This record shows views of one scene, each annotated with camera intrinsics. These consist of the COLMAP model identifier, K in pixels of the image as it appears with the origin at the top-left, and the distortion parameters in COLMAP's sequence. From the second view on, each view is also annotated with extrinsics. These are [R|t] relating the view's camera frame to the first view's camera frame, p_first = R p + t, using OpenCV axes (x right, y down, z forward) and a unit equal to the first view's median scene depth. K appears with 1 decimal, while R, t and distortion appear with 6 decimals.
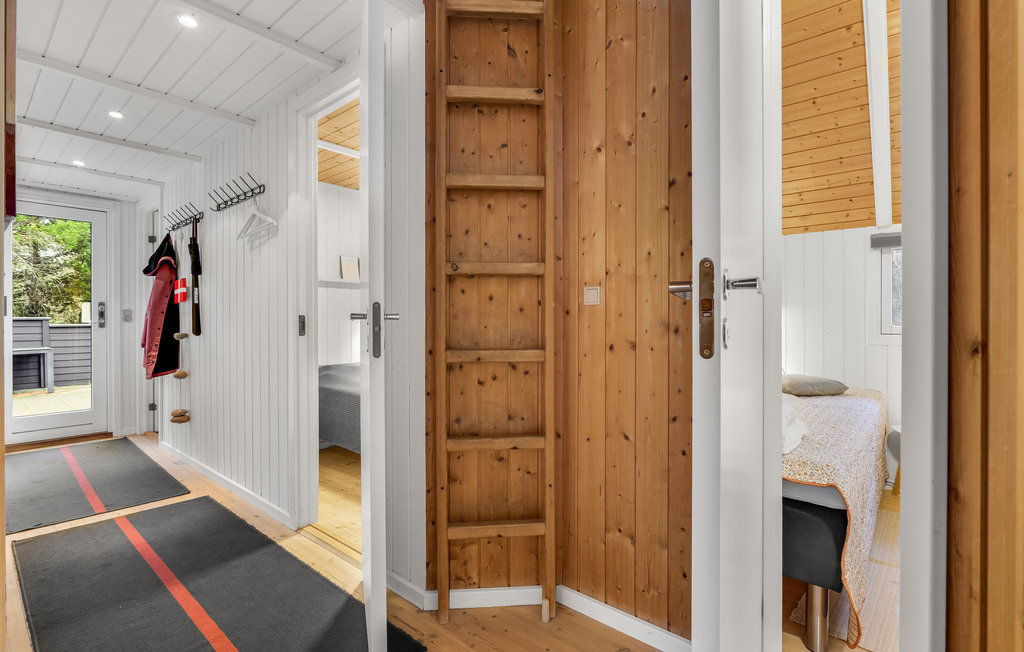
lens RADIAL K [[470.3, 0, 514.6], [0, 470.3, 322.0], [0, 0, 1]] dist [-0.000666, 0.001965]
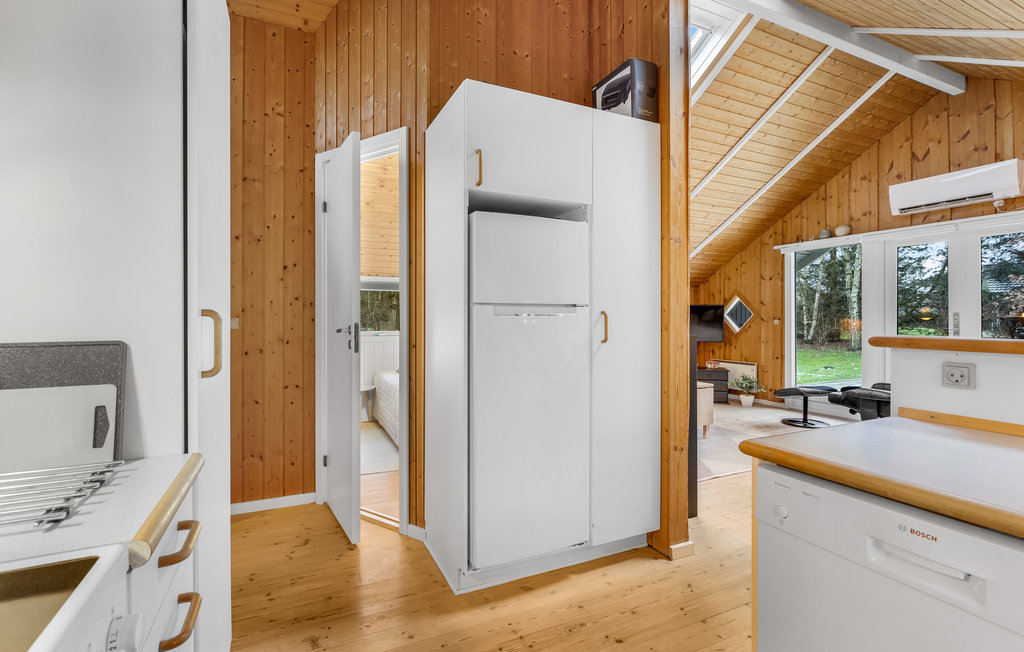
lens RADIAL K [[470.3, 0, 510.5], [0, 470.3, 317.1], [0, 0, 1]] dist [-0.000666, 0.001965]
pose [[0.414655, 0.001200, 0.909978, -0.557097], [0.002033, 0.999995, -0.002245, -0.042309], [-0.909976, 0.002781, 0.414651, -0.351433]]
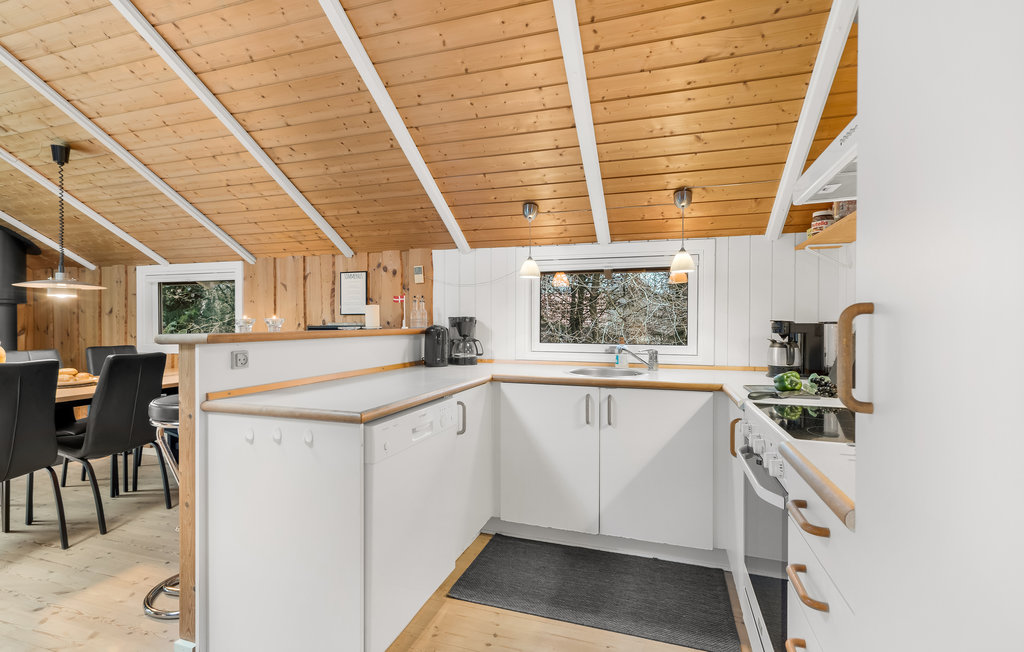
lens RADIAL K [[470.3, 0, 521.1], [0, 470.3, 325.2], [0, 0, 1]] dist [-0.000666, 0.001965]
pose [[-0.924751, 0.003822, -0.380555, -0.113399], [-0.002231, 0.999878, 0.015464, -0.048413], [0.380567, 0.015149, -0.924629, 0.201462]]
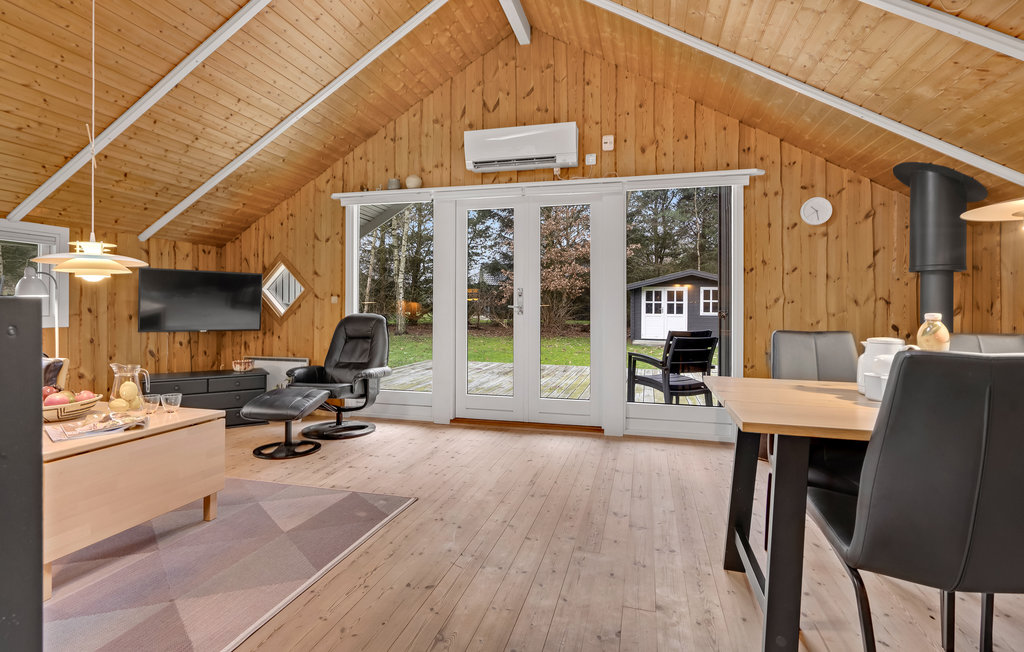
lens RADIAL K [[499.0, 0, 511.0], [0, 499.0, 306.3], [0, 0, 1]] dist [0.002210, 0.002861]
pose [[-0.422283, -0.002586, 0.906461, 0.192593], [-0.003962, 0.999992, 0.001007, -0.002612], [-0.906456, -0.003166, -0.422289, -0.399694]]
